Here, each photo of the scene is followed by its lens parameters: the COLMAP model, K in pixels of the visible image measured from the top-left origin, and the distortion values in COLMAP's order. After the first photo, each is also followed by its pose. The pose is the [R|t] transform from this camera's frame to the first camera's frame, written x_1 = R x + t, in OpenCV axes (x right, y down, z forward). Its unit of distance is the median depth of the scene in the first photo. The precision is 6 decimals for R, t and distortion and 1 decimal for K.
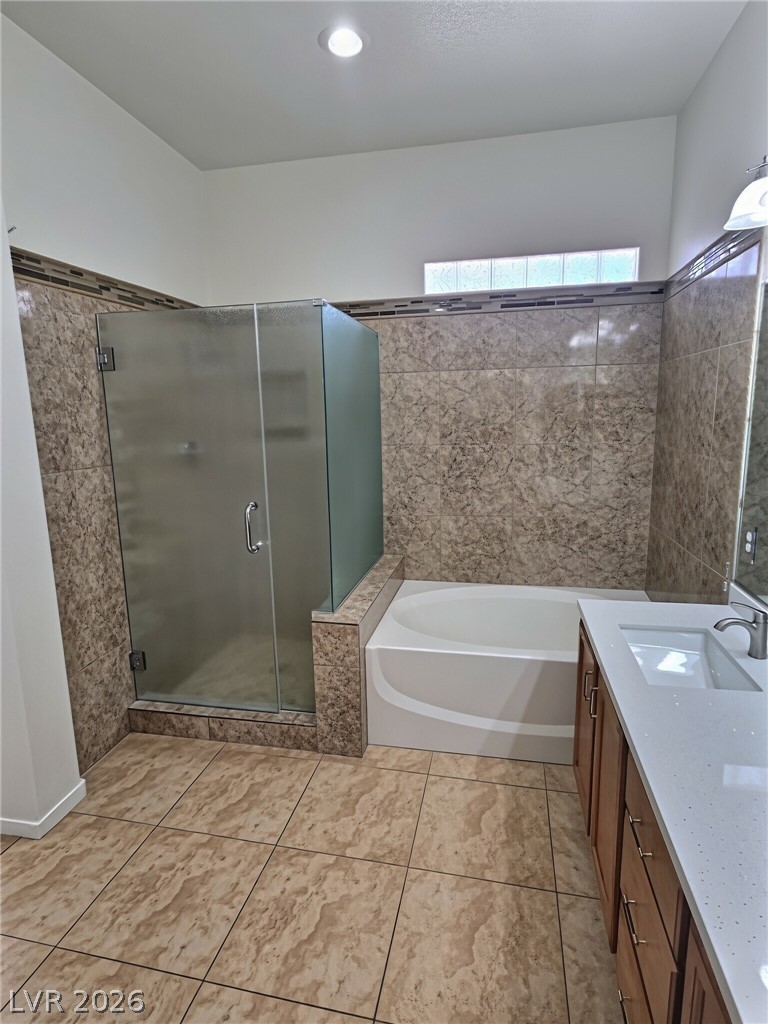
lens RADIAL K [[549.1, 0, 389.9], [0, 549.1, 511.8], [0, 0, 1]] dist [-0.005495, -0.000141]
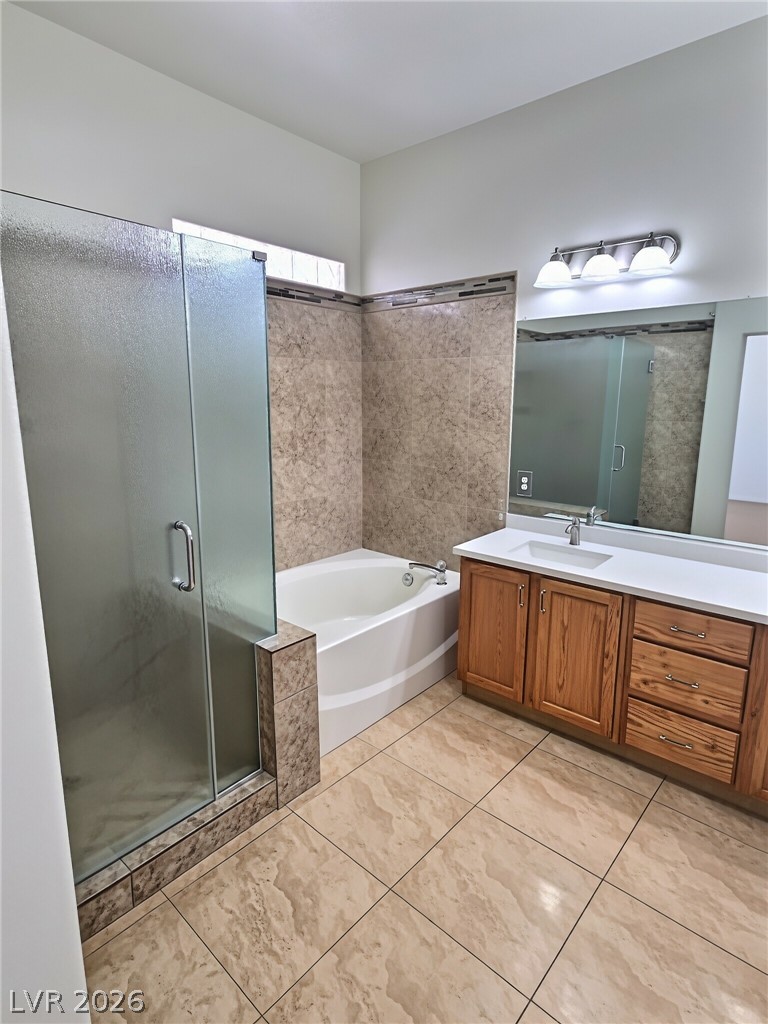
lens RADIAL K [[549.1, 0, 393.5], [0, 549.1, 507.9], [0, 0, 1]] dist [-0.005495, -0.000141]
pose [[0.478691, -0.147553, 0.865496, -0.720818], [0.144460, 0.985578, 0.088127, -0.055309], [-0.866018, 0.082844, 0.493103, 0.425458]]
